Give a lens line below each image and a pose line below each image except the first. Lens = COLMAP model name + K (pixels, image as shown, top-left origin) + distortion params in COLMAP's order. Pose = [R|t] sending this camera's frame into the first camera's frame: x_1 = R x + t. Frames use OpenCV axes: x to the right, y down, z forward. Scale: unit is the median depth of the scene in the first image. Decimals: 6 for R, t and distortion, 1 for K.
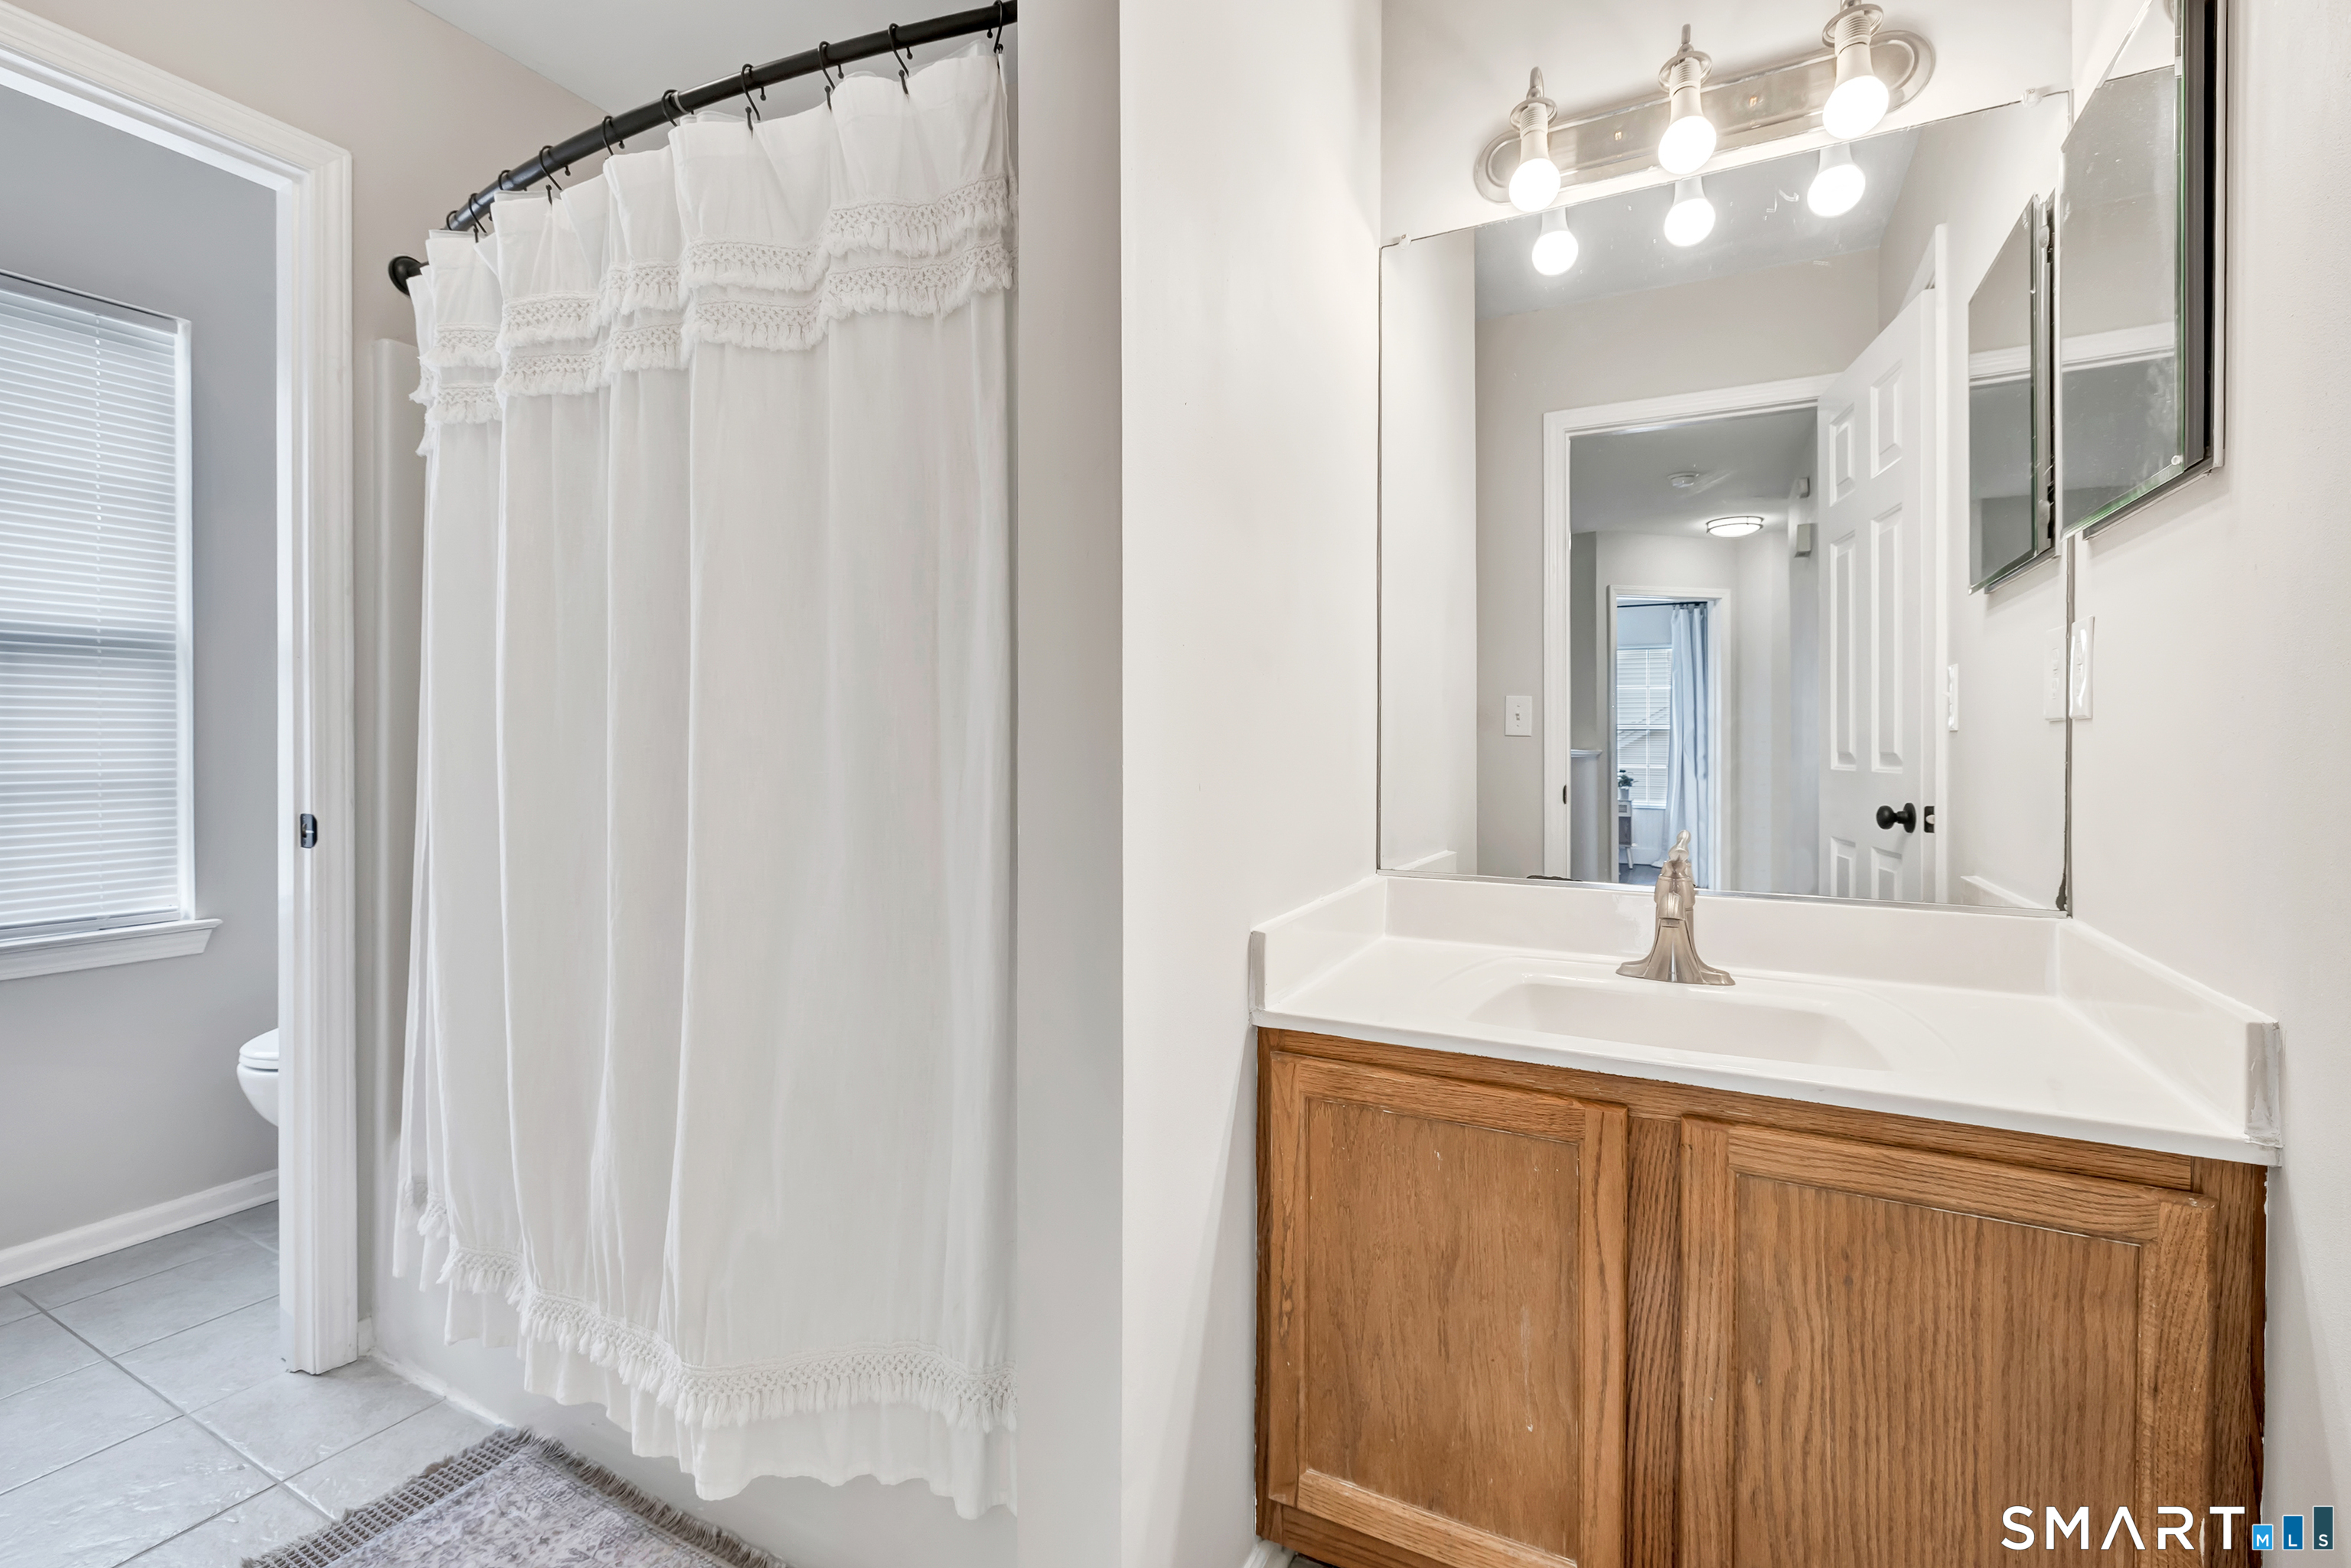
lens RADIAL K [[1054.4, 0, 1172.2], [0, 1054.4, 759.2], [0, 0, 1]] dist [-0.001418, -0.000205]
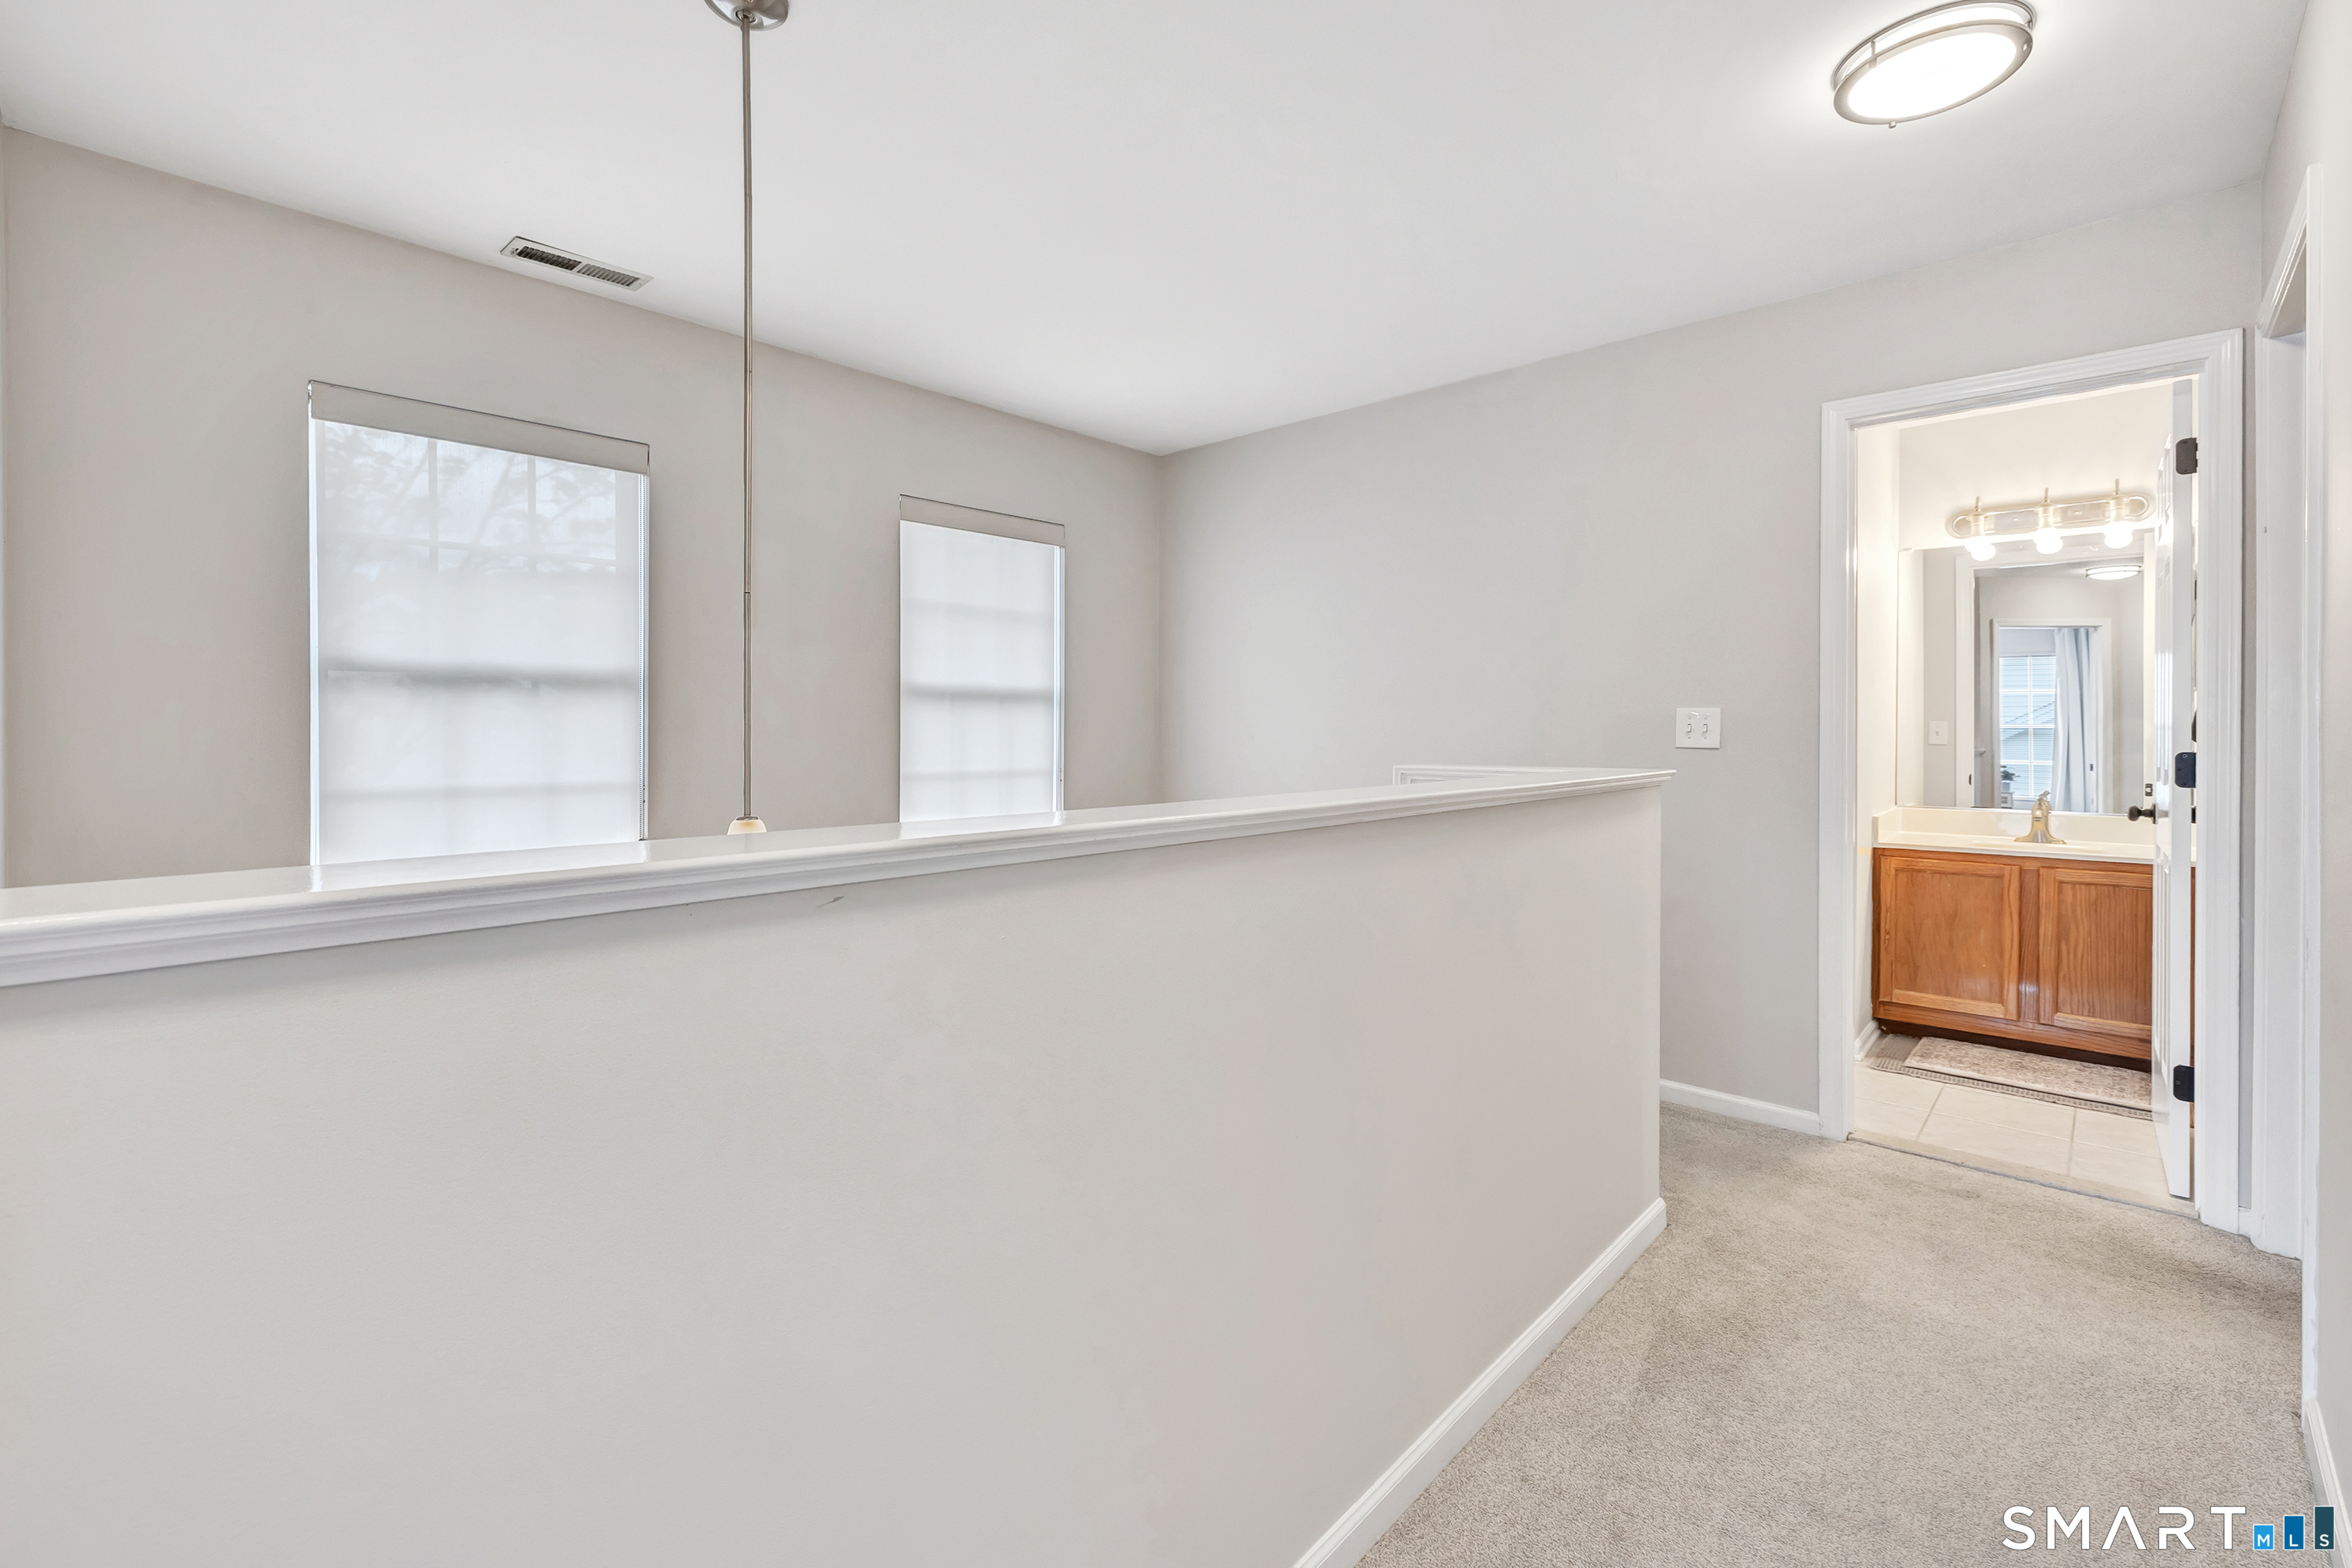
lens RADIAL K [[1054.9, 0, 1119.0], [0, 1054.9, 751.8], [0, 0, 1]] dist [-0.001418, -0.000205]
pose [[0.958176, 0.003307, -0.286162, -1.193867], [-0.003043, 0.999994, 0.001368, -0.023089], [0.286165, -0.000440, 0.958180, -2.667060]]
